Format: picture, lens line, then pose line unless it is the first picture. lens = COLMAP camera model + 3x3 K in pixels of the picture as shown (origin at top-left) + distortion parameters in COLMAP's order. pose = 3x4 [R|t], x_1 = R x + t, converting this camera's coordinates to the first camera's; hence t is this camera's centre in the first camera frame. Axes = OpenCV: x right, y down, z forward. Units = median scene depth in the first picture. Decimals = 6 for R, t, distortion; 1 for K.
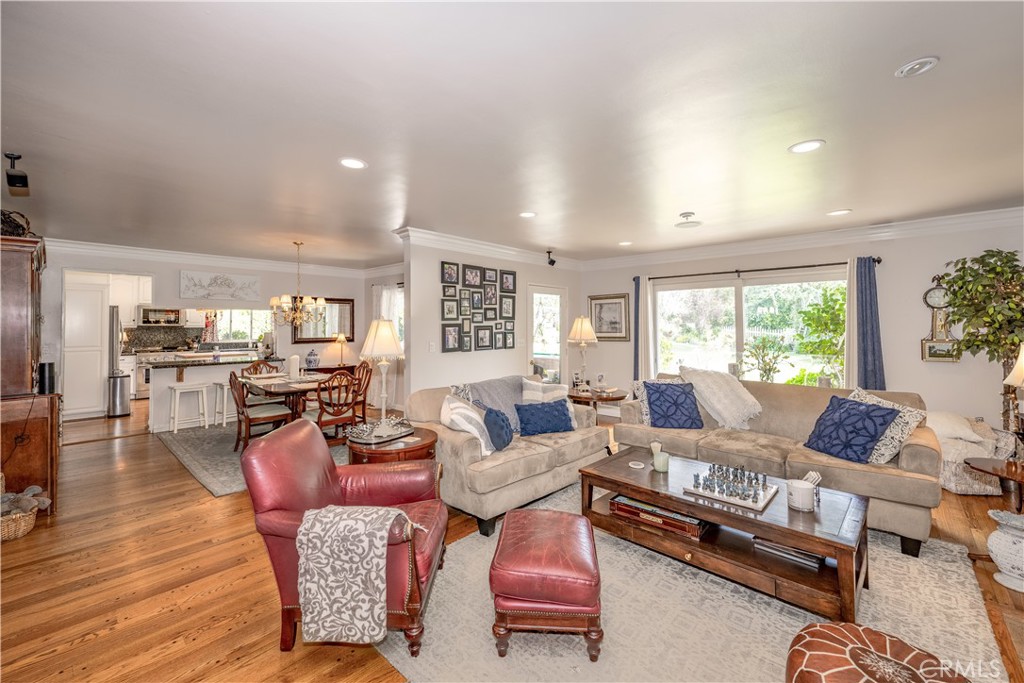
lens RADIAL K [[407.9, 0, 517.5], [0, 407.9, 321.3], [0, 0, 1]] dist [-0.003296, 0.000586]
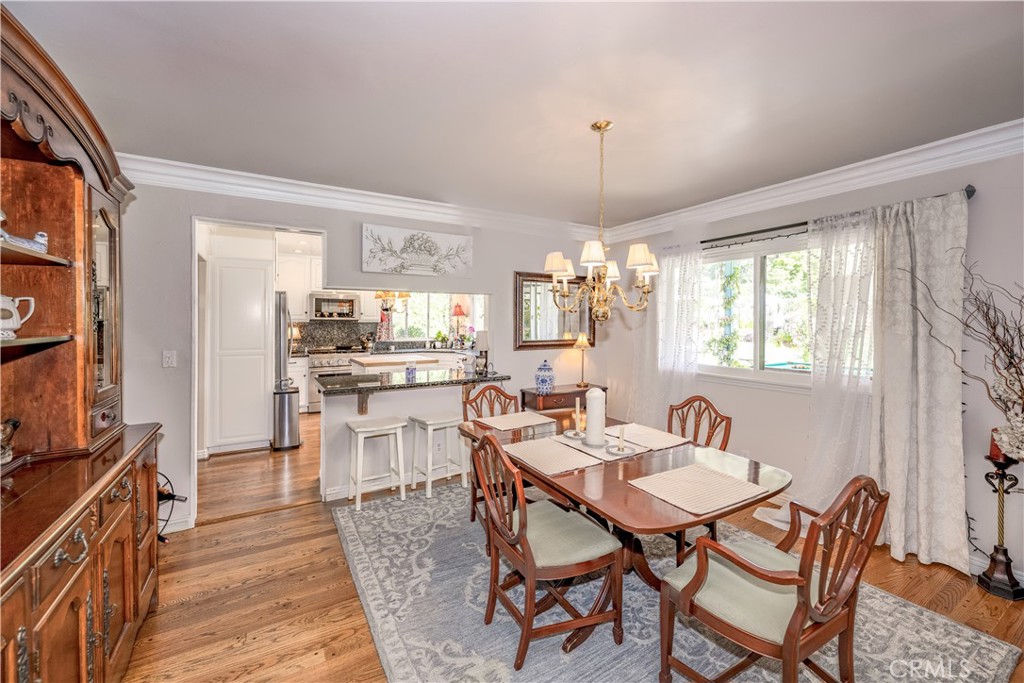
lens RADIAL K [[407.9, 0, 515.3], [0, 407.9, 327.3], [0, 0, 1]] dist [-0.003296, 0.000586]
pose [[0.955530, 0.010678, -0.294700, -0.380091], [-0.003527, 0.999687, 0.024787, 0.006400], [0.294872, -0.022645, 0.955268, 0.429909]]
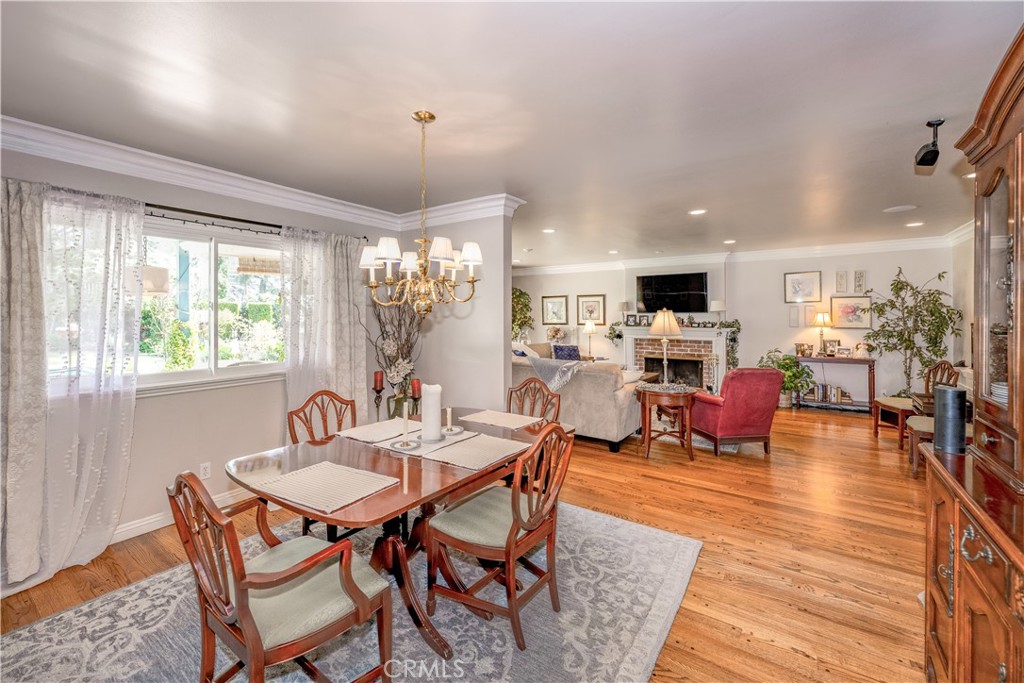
lens RADIAL K [[407.9, 0, 516.0], [0, 407.9, 310.0], [0, 0, 1]] dist [-0.003296, 0.000586]
pose [[-0.141322, 0.015868, 0.989837, -0.709005], [-0.008320, 0.999817, -0.017216, 0.009800], [-0.989929, -0.010669, -0.141164, 0.710406]]
